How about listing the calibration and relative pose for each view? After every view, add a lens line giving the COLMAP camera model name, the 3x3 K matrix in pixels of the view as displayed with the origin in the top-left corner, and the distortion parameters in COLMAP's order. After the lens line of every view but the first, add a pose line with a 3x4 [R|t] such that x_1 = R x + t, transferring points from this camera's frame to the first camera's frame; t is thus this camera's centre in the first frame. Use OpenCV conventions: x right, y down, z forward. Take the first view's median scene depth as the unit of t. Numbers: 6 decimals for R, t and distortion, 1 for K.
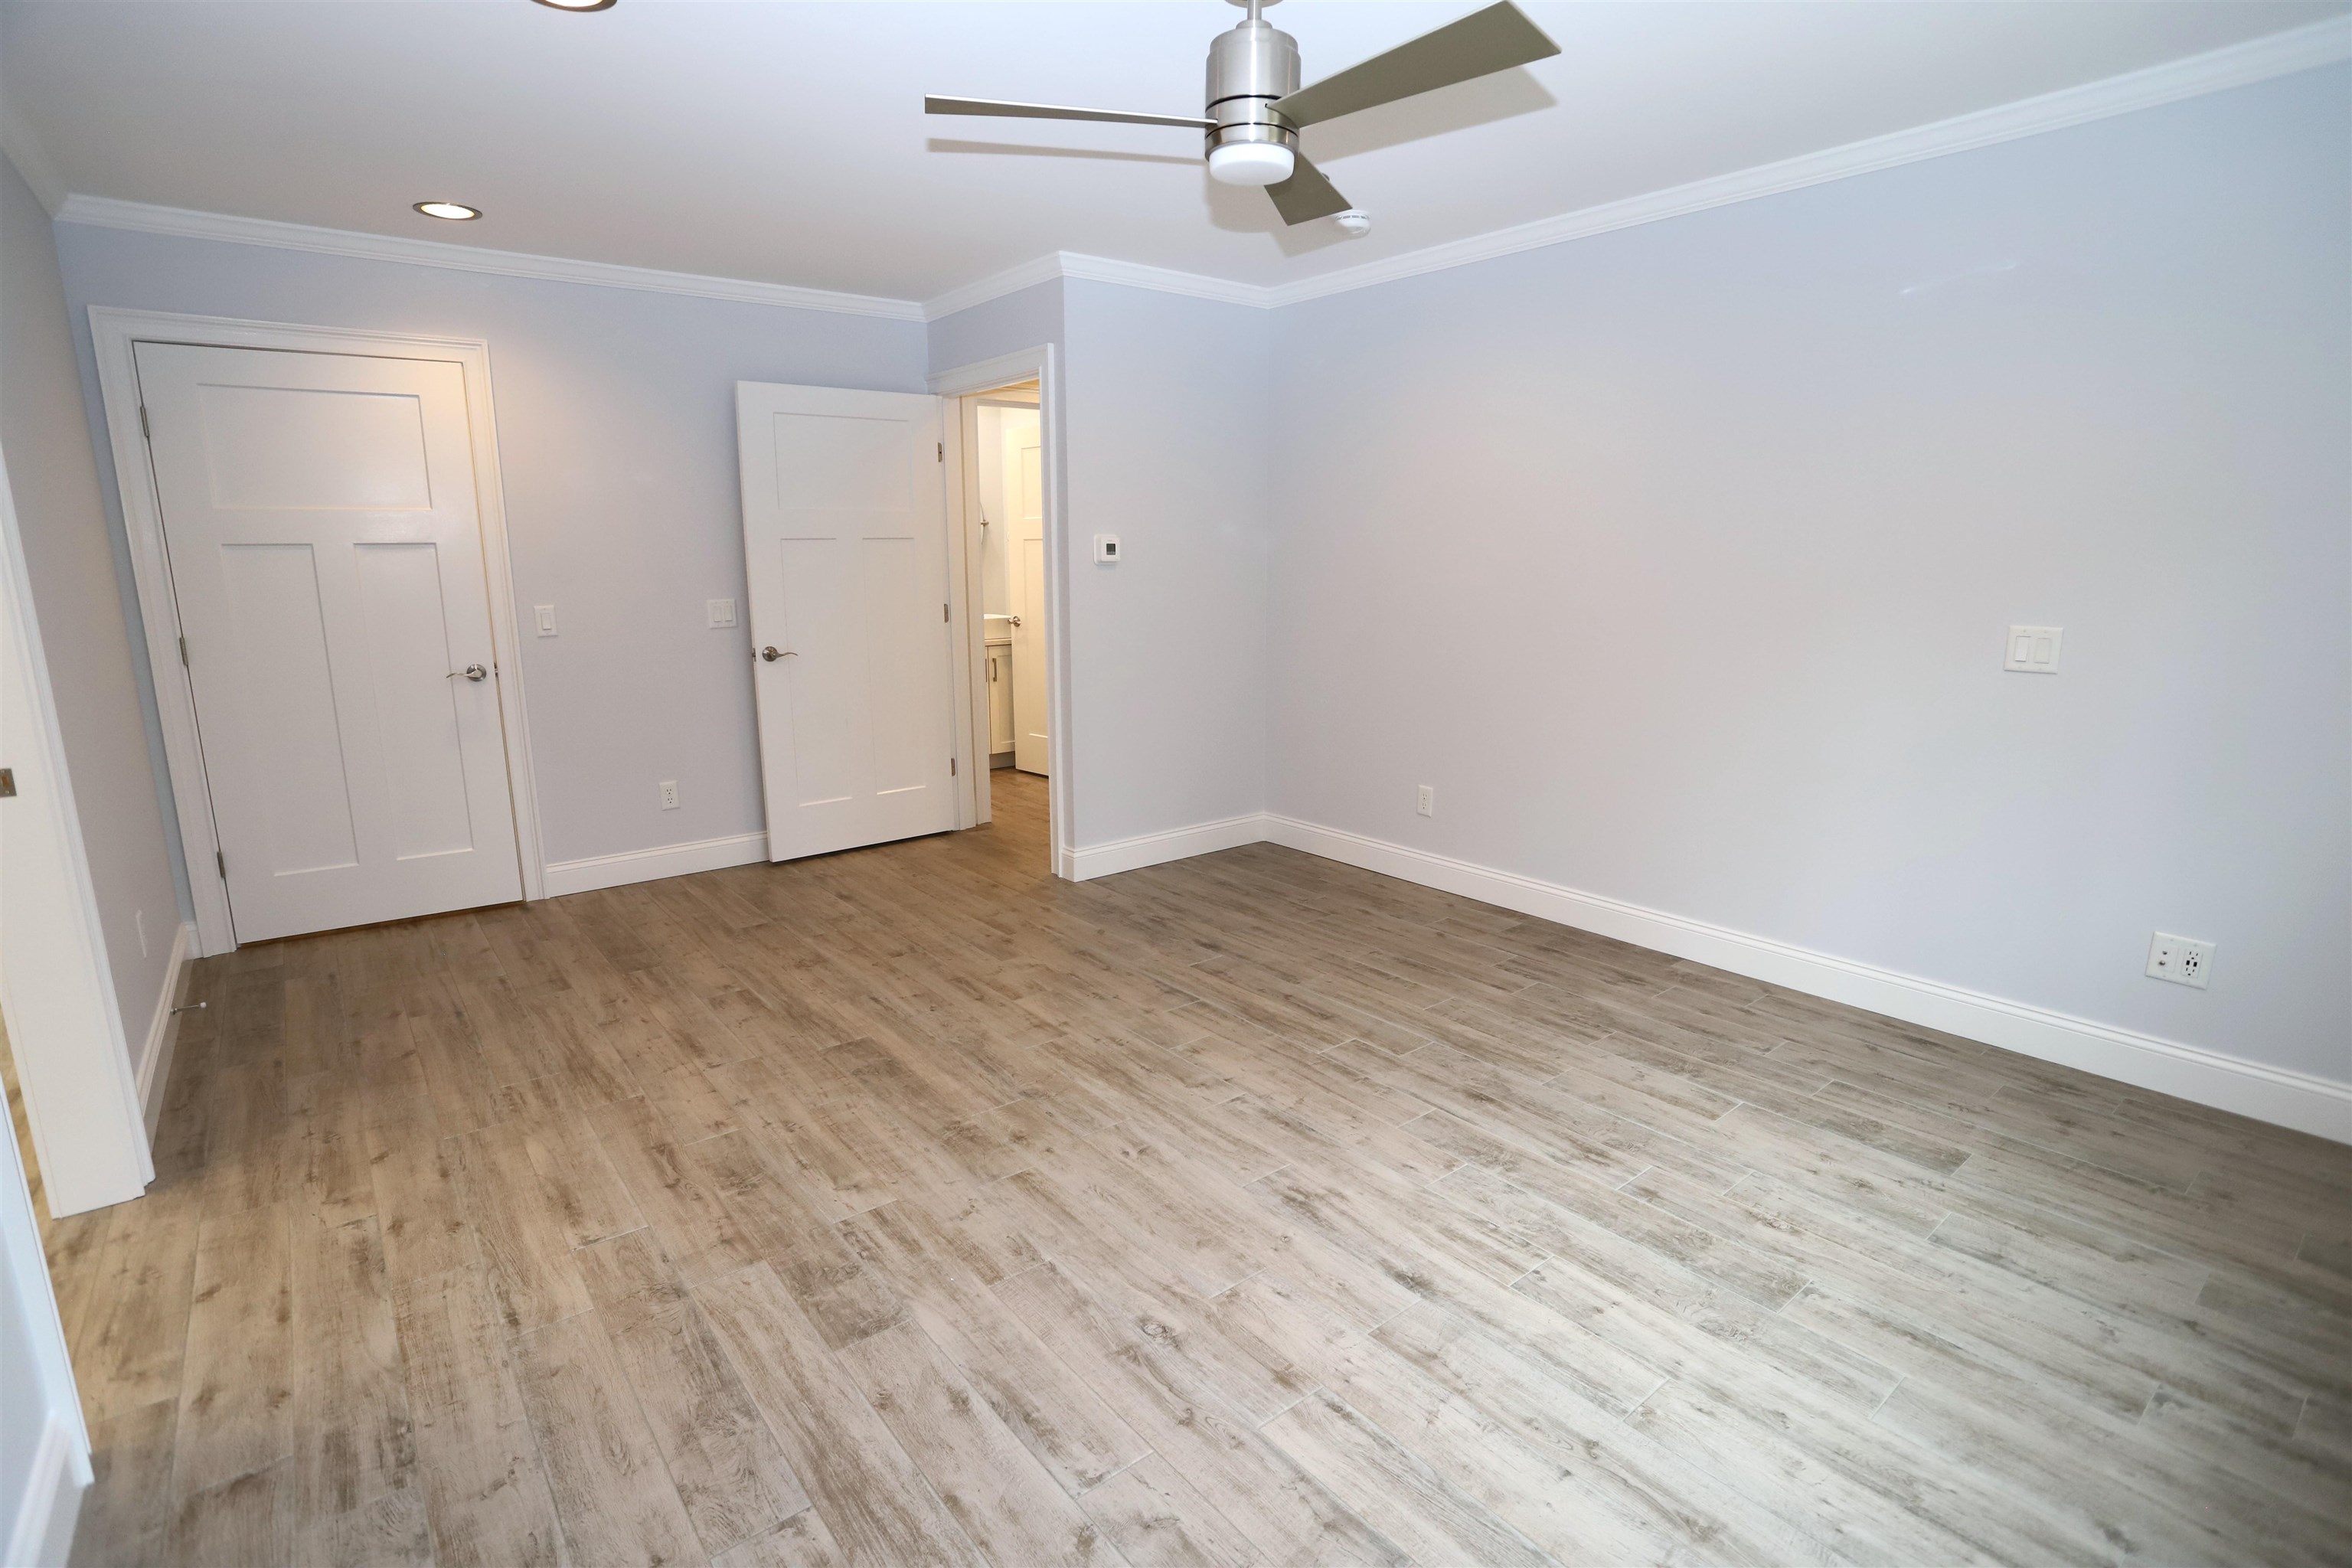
lens RADIAL K [[1143.4, 0, 1168.4], [0, 1143.4, 779.1], [0, 0, 1]] dist [-0.063638, 0.024779]
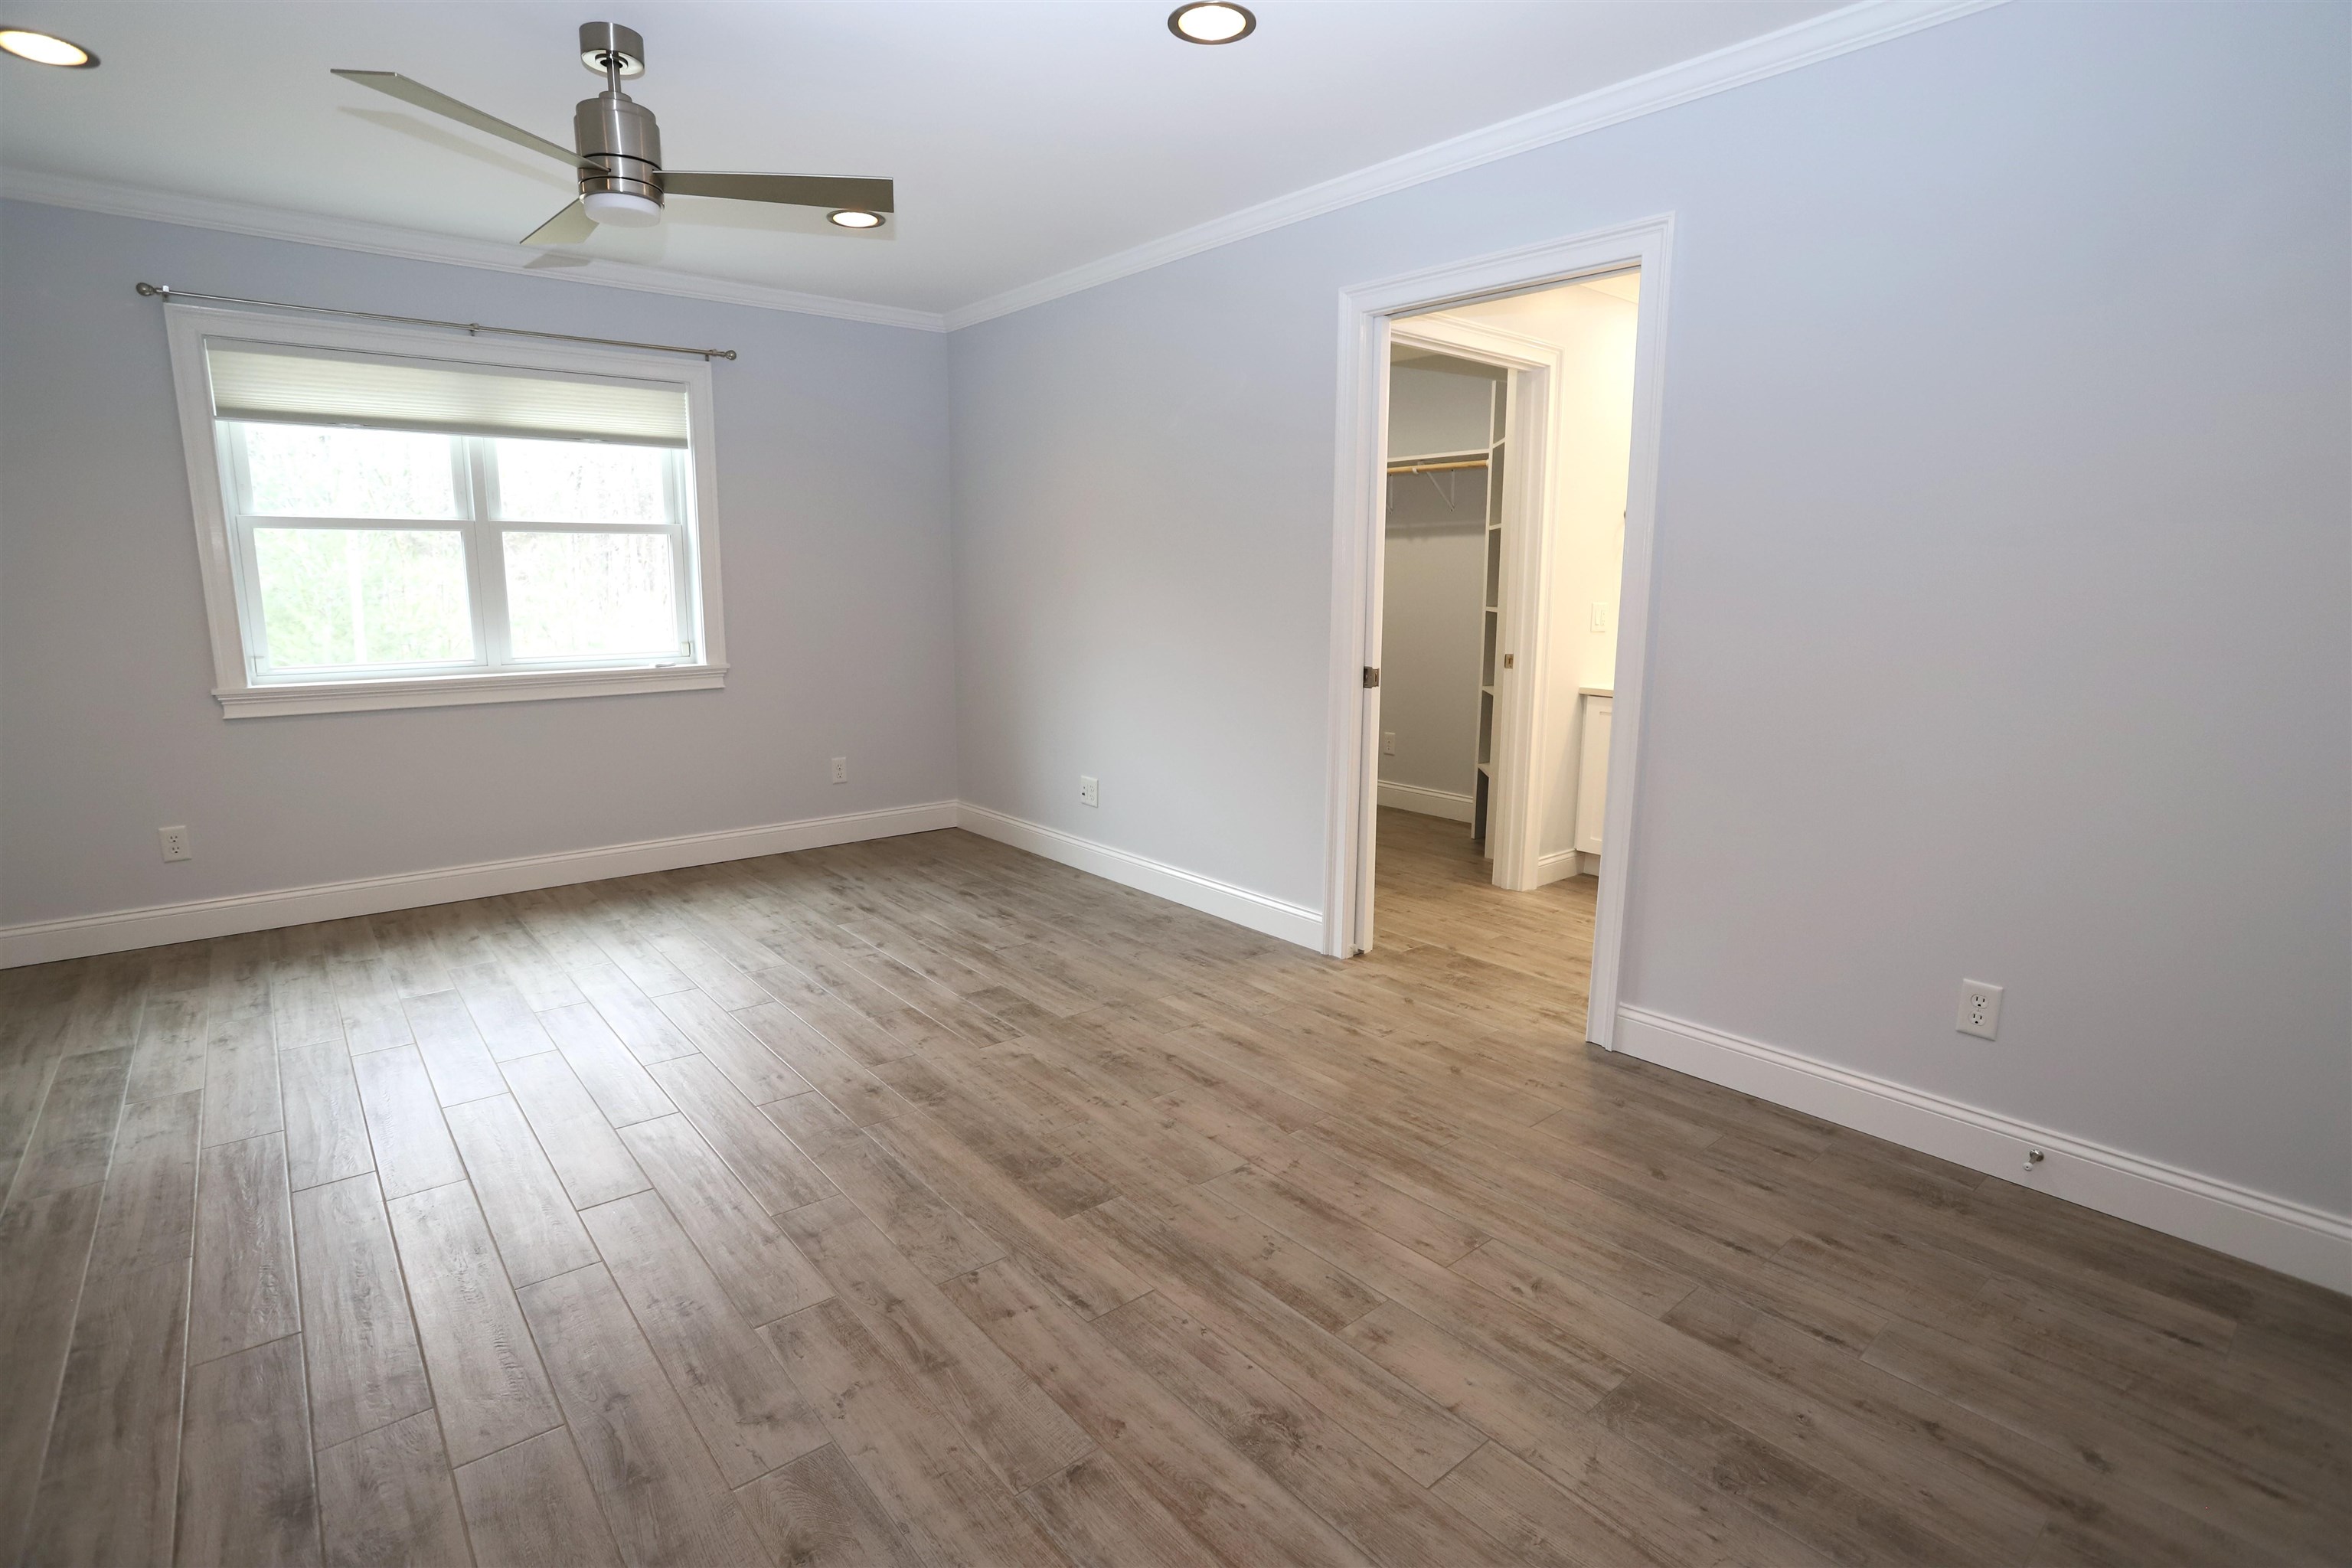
lens RADIAL K [[1143.4, 0, 1176.5], [0, 1143.4, 786.5], [0, 0, 1]] dist [-0.063638, 0.024779]
pose [[-0.999538, 0.007945, -0.029323, -0.390111], [-0.003520, 0.928407, 0.371549, -0.341981], [0.030175, 0.371481, -0.927950, 1.908201]]
